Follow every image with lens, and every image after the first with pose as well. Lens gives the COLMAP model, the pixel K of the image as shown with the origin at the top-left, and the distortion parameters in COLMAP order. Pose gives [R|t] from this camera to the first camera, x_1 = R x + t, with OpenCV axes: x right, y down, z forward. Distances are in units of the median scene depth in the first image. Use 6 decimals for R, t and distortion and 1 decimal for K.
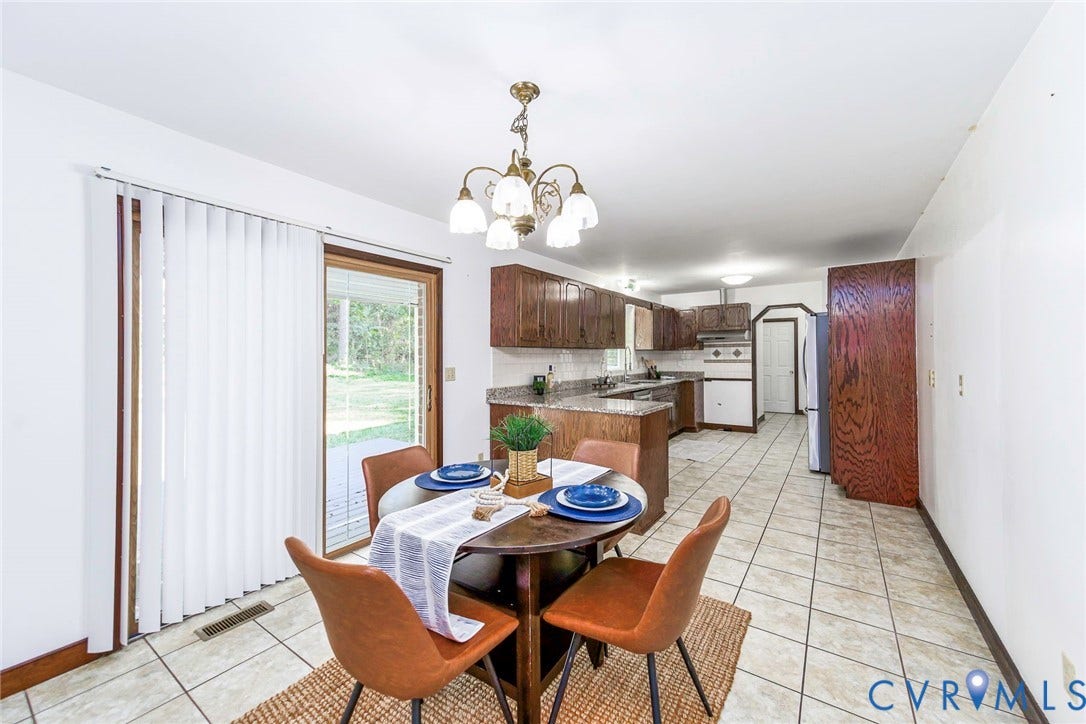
lens RADIAL K [[425.4, 0, 545.1], [0, 425.4, 357.8], [0, 0, 1]] dist [0.002605, 0.000176]
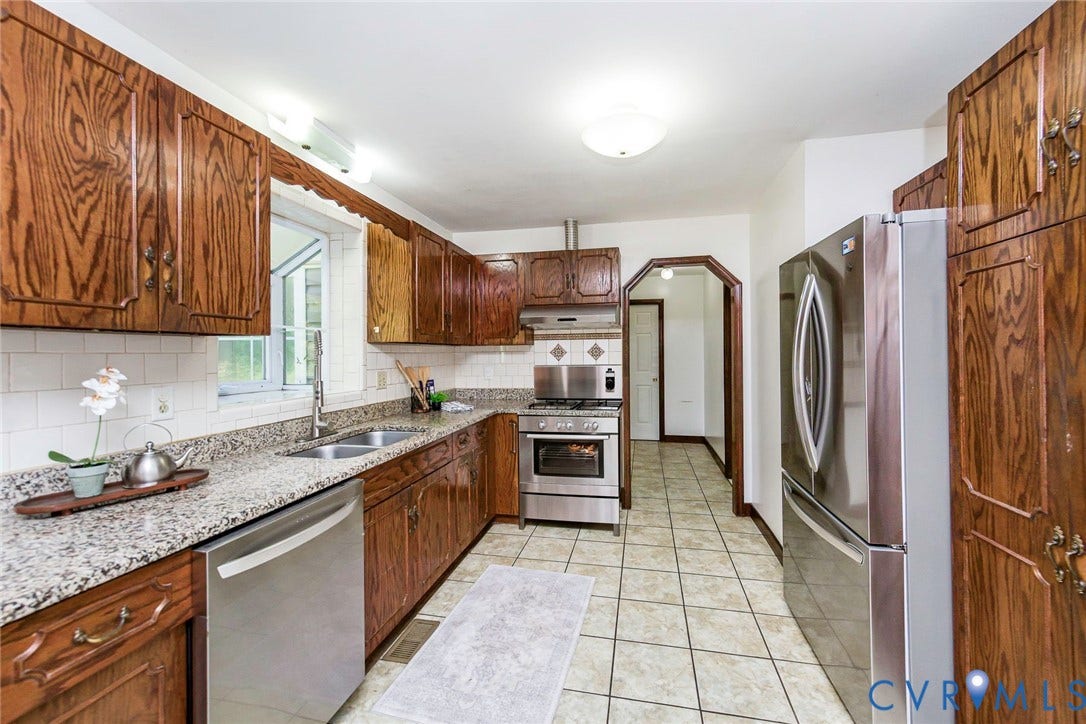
lens RADIAL K [[425.4, 0, 545.3], [0, 425.4, 361.5], [0, 0, 1]] dist [0.002605, 0.000176]
pose [[0.920399, -0.006305, 0.390928, 0.200711], [0.002789, 0.999950, 0.009562, -0.004698], [-0.390969, -0.007710, 0.920371, 0.562699]]
